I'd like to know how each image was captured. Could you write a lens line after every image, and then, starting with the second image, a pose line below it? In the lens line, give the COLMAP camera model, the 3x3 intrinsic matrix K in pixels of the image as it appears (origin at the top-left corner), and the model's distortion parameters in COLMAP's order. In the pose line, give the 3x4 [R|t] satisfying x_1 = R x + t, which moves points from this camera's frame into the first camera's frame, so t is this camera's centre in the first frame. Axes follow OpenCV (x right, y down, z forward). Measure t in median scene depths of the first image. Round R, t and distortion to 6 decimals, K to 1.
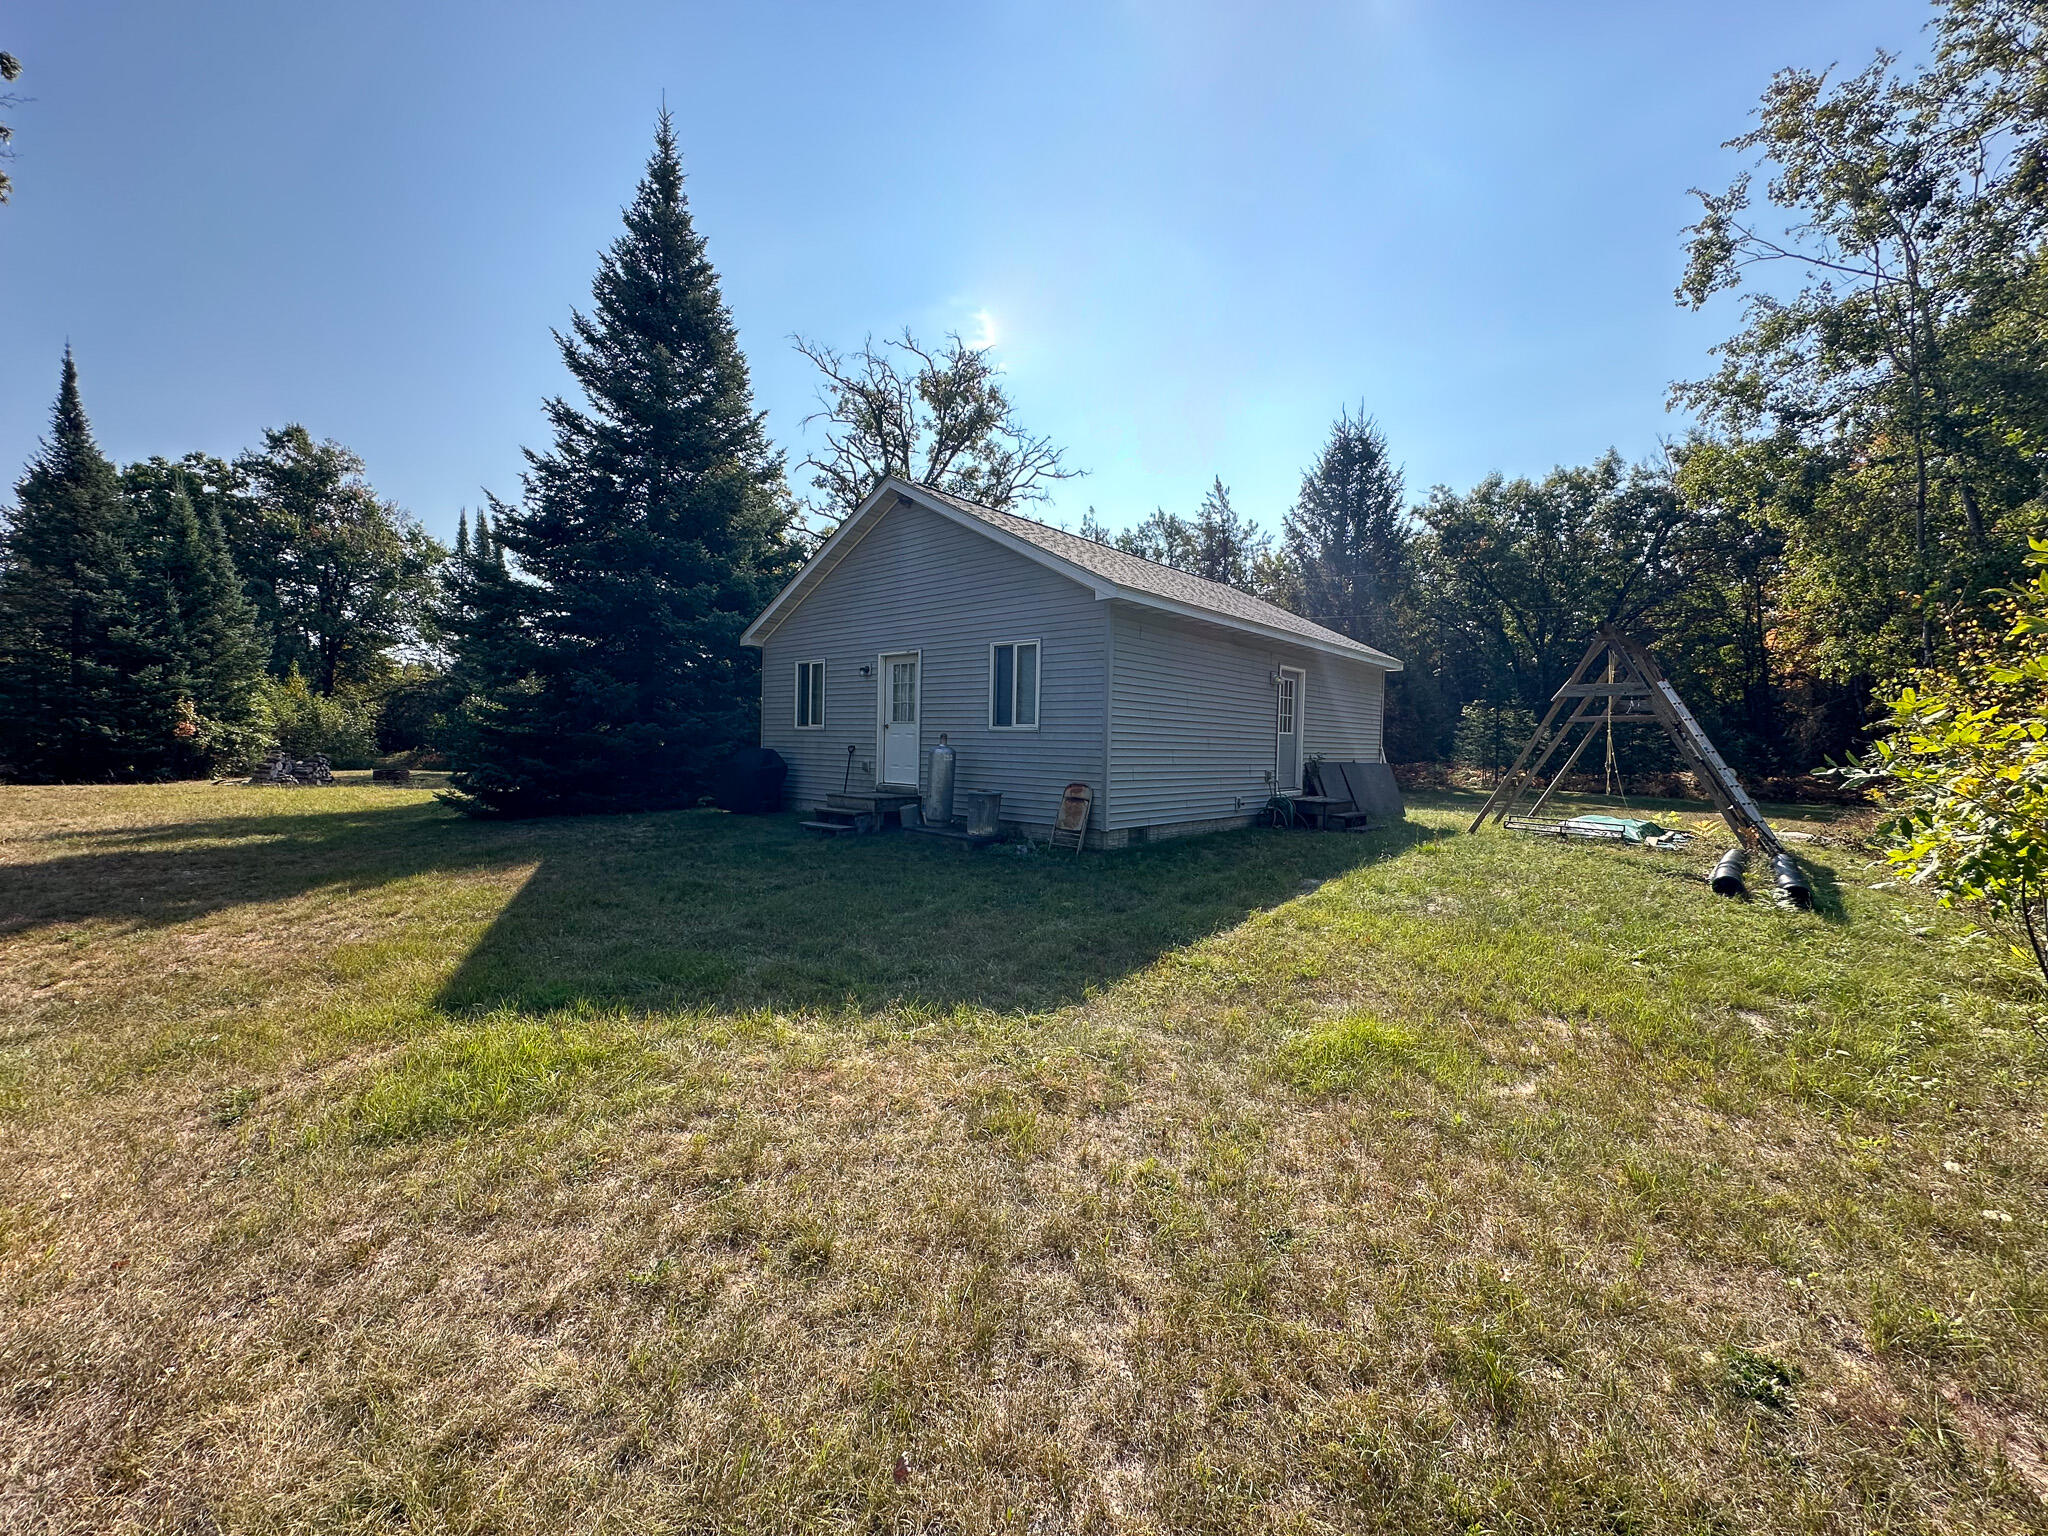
lens RADIAL K [[819.0, 0, 1023.0], [0, 819.0, 770.3], [0, 0, 1]] dist [-0.001137, 0.000361]
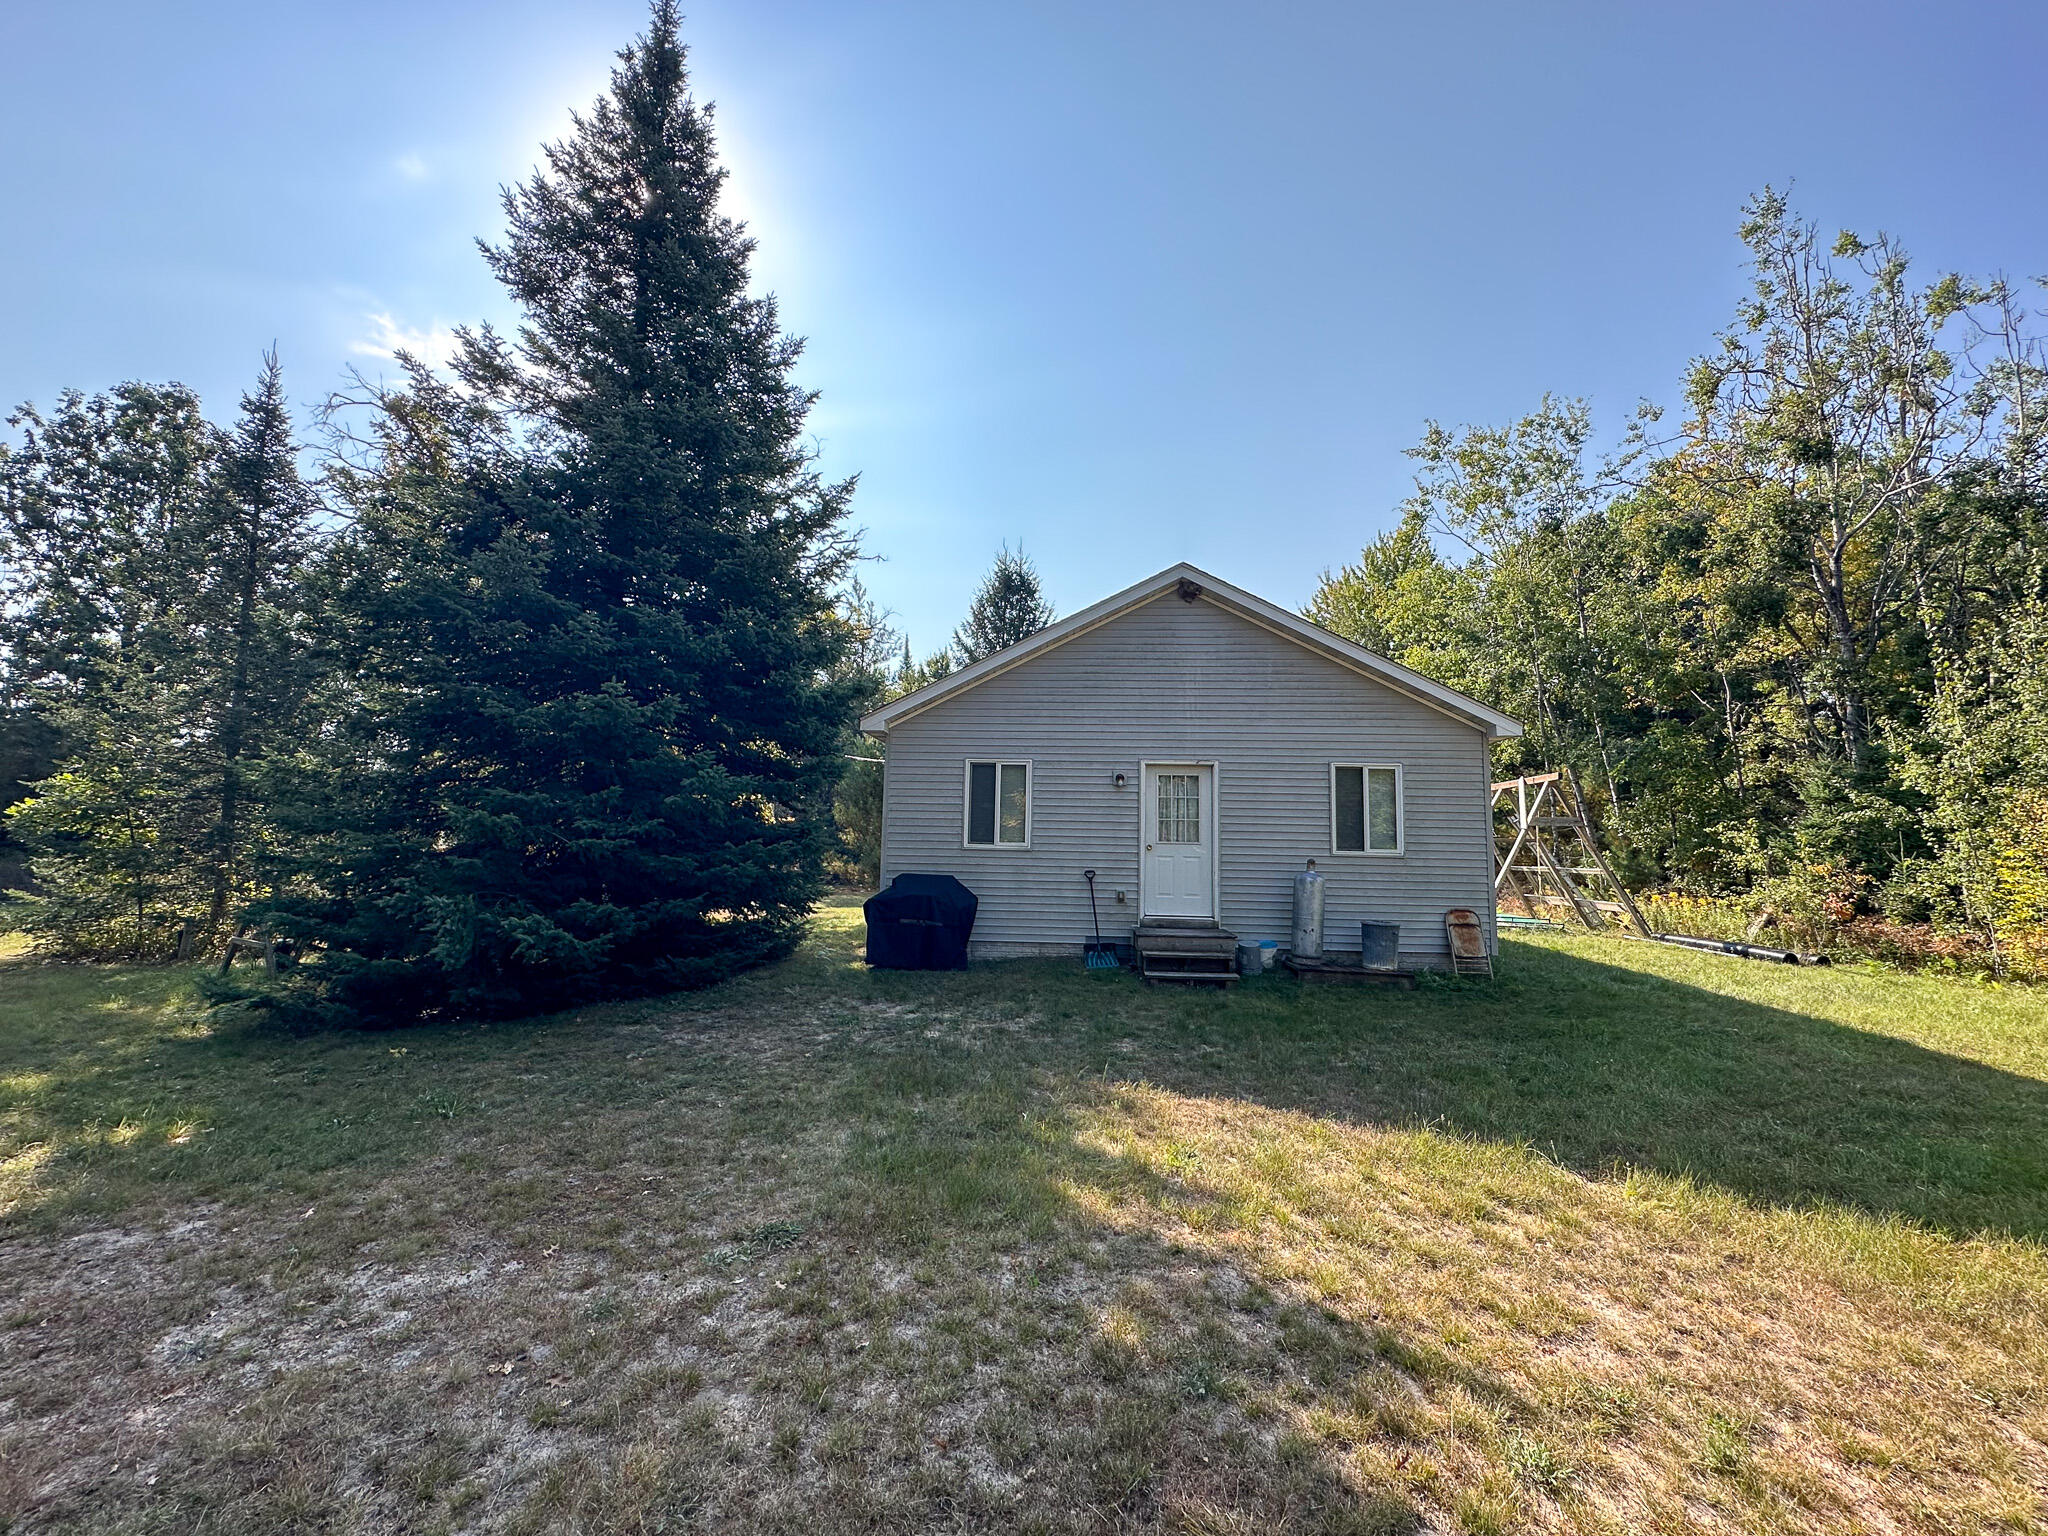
lens RADIAL K [[819.0, 0, 1023.0], [0, 819.0, 770.3], [0, 0, 1]] dist [-0.001137, 0.000361]
pose [[0.790583, 0.059035, 0.609502, -0.391484], [0.015668, 0.993066, -0.116509, -0.017985], [-0.612154, 0.101660, 0.784176, 0.205580]]
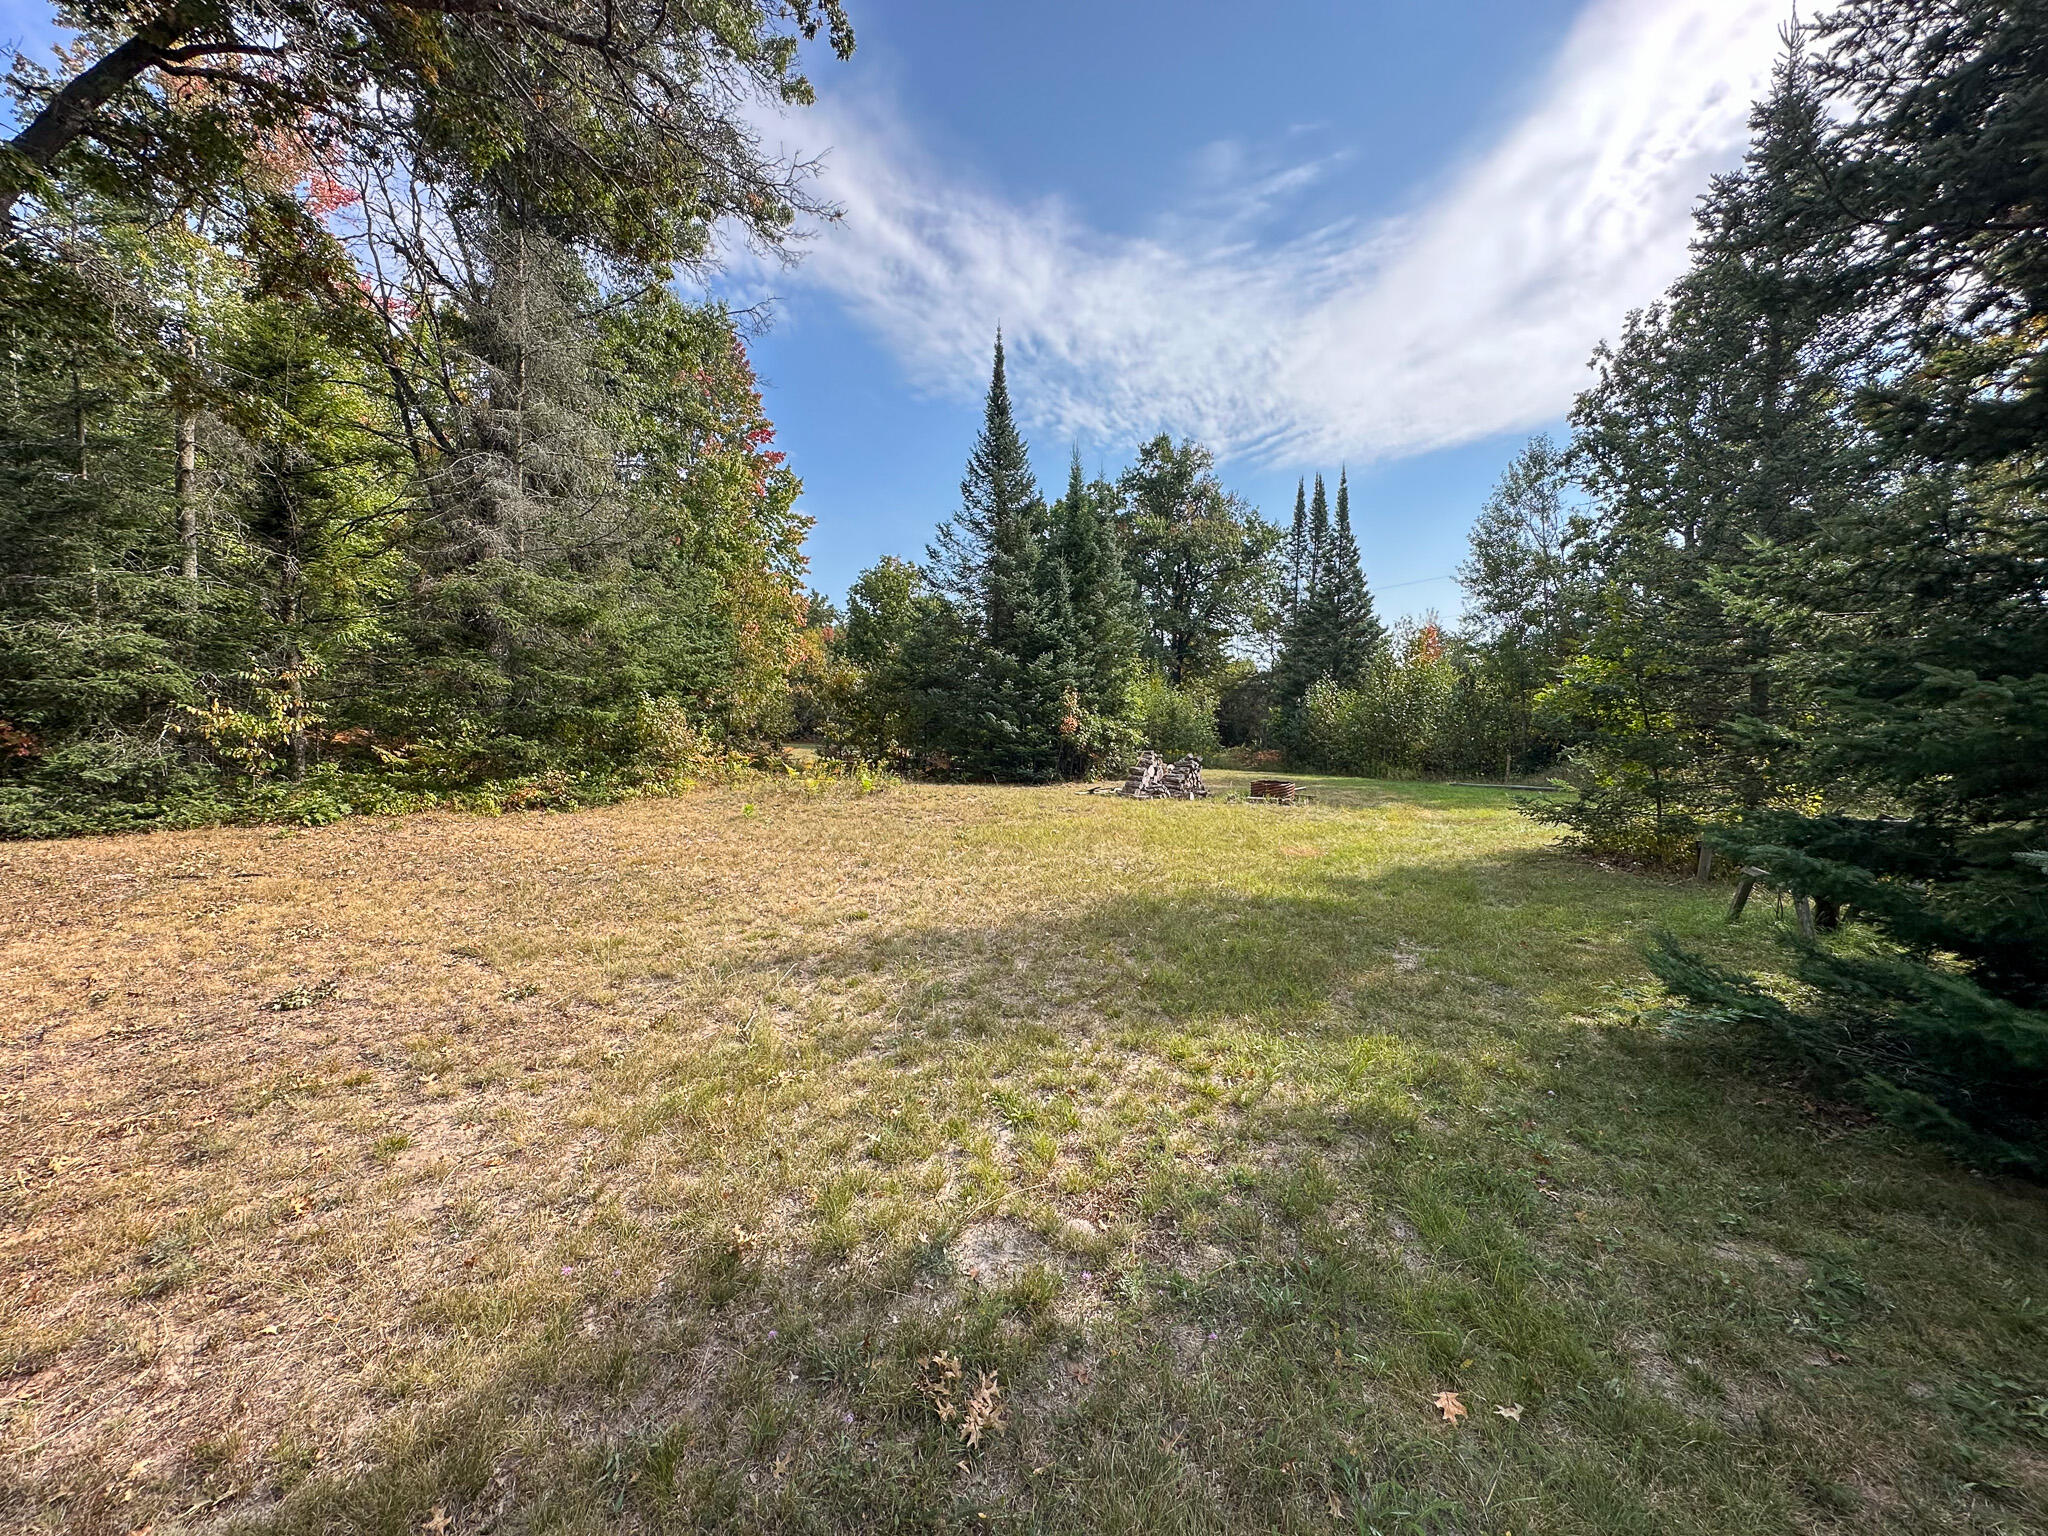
lens RADIAL K [[828.8, 0, 1020.1], [0, 828.8, 774.3], [0, 0, 1]] dist [-0.000923, -0.000192]
pose [[0.642558, 0.040177, -0.765183, -0.394658], [-0.032023, 0.999160, 0.025571, -0.018815], [0.765568, 0.008072, 0.643305, 0.408036]]
